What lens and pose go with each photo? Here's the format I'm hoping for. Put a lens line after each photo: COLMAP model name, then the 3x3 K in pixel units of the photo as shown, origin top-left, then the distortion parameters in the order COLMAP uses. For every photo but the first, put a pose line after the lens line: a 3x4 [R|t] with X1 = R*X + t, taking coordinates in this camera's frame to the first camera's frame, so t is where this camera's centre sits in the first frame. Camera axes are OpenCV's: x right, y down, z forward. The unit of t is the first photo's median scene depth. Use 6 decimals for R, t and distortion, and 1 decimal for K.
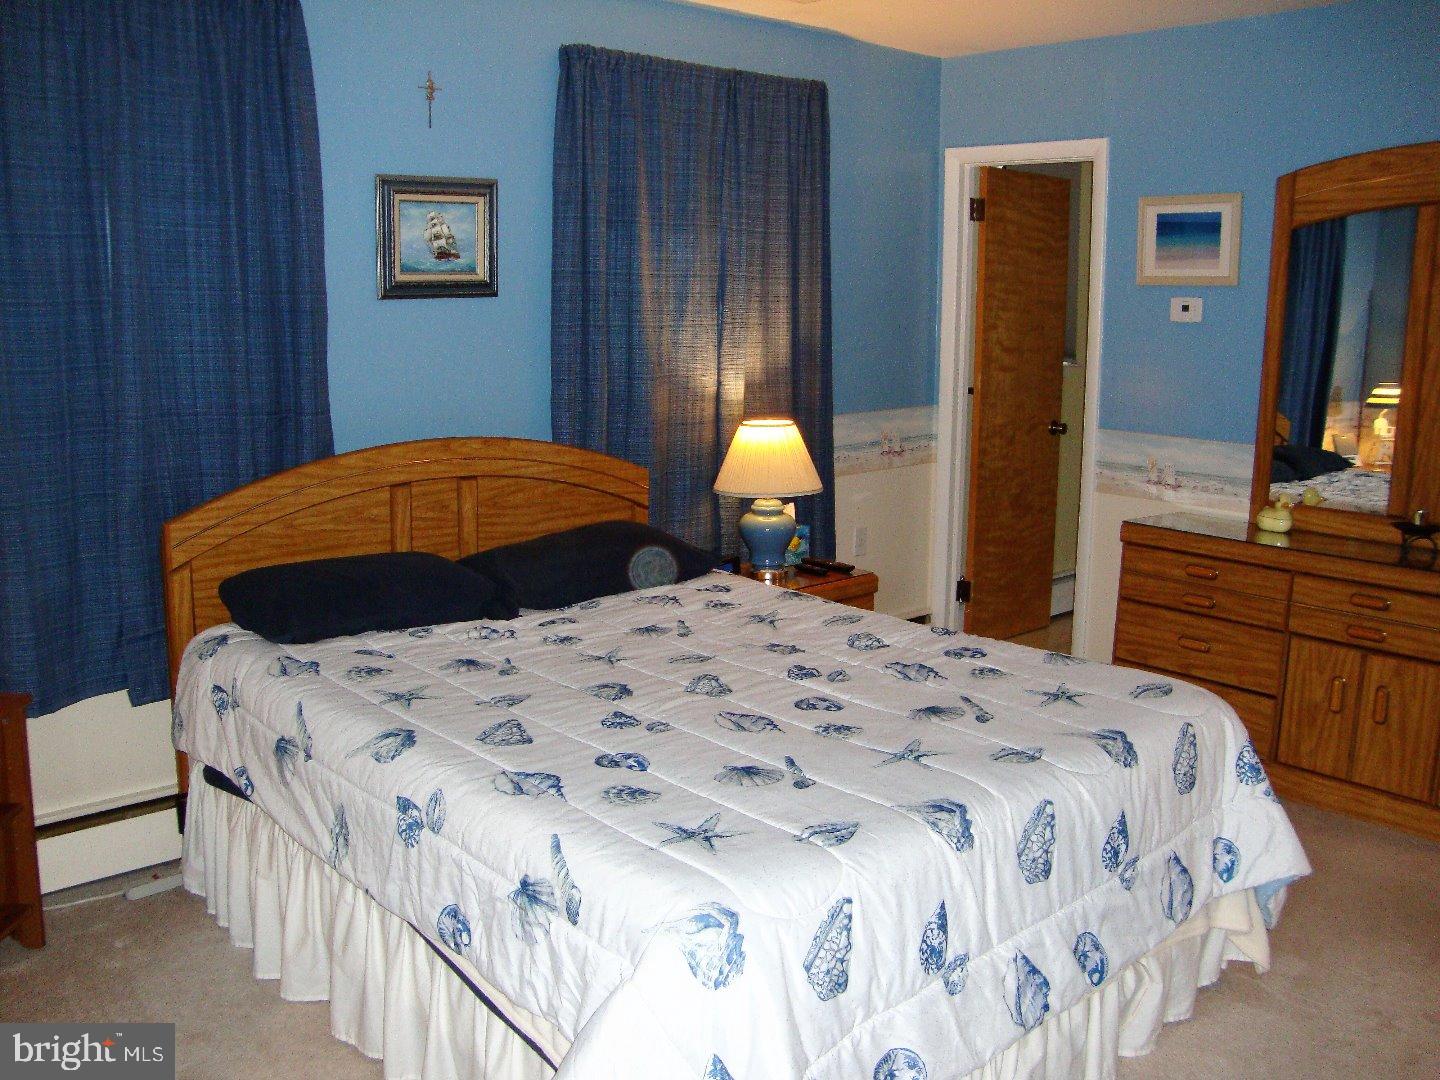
lens RADIAL K [[1298.6, 0, 695.3], [0, 1298.6, 523.6], [0, 0, 1]] dist [-0.203924, 0.211513]
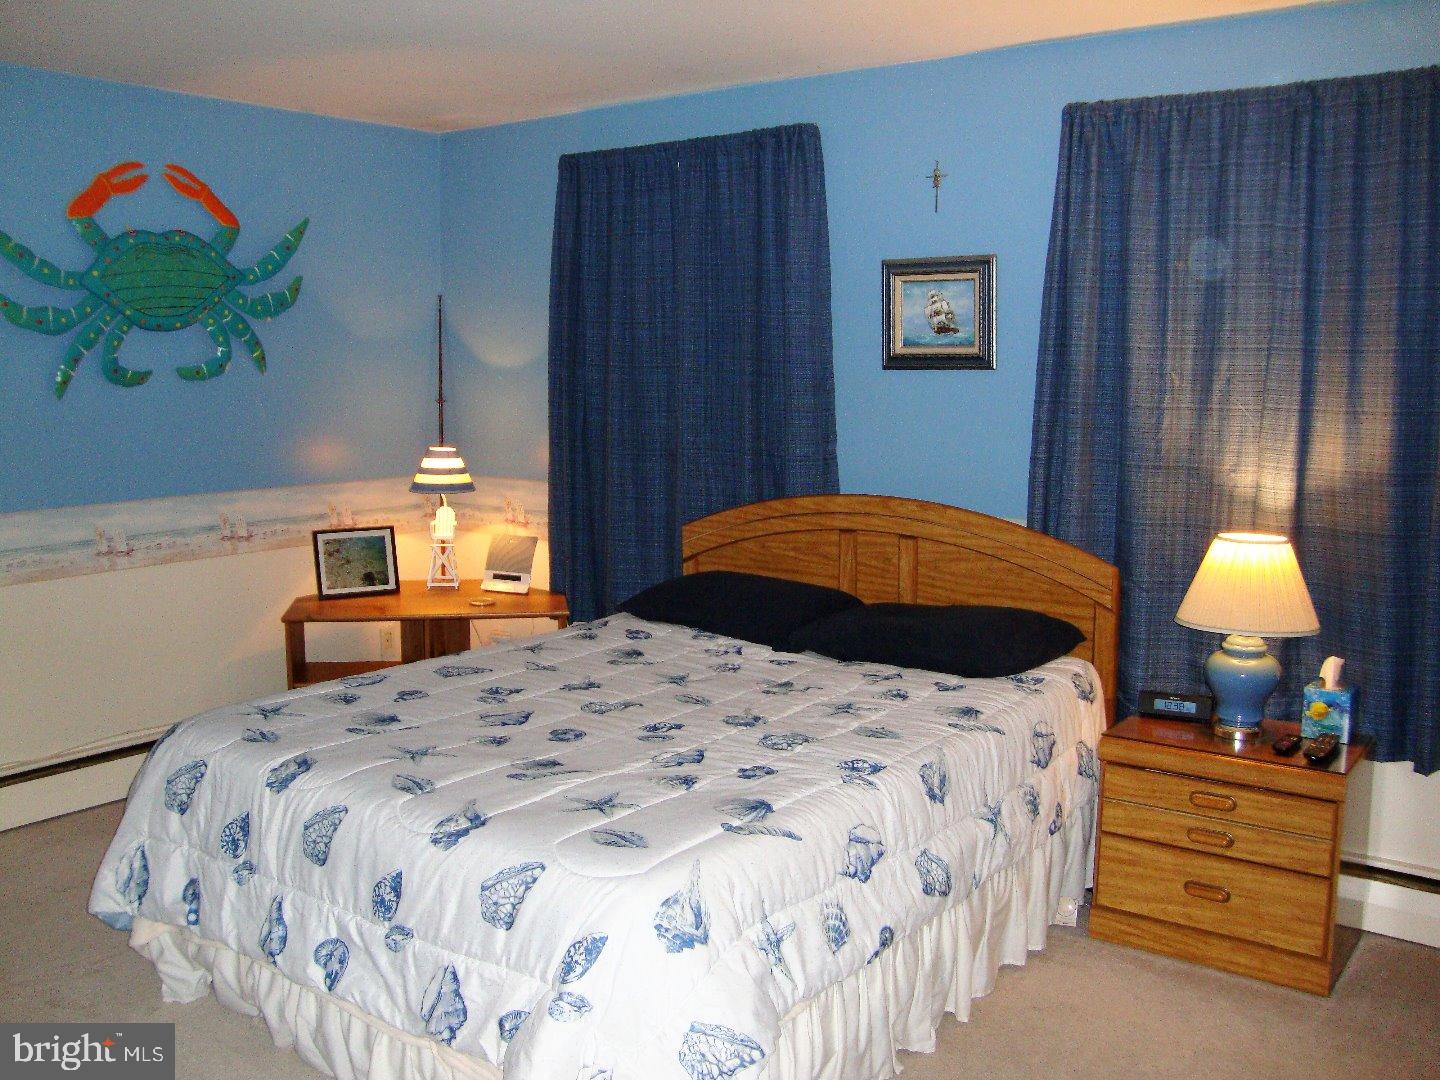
lens RADIAL K [[1298.6, 0, 695.3], [0, 1298.6, 523.6], [0, 0, 1]] dist [-0.203924, 0.211513]
pose [[0.195925, 0.120319, -0.973209, 0.838591], [-0.171866, 0.981296, 0.086719, -0.109815], [0.965441, 0.150271, 0.212939, 0.603633]]
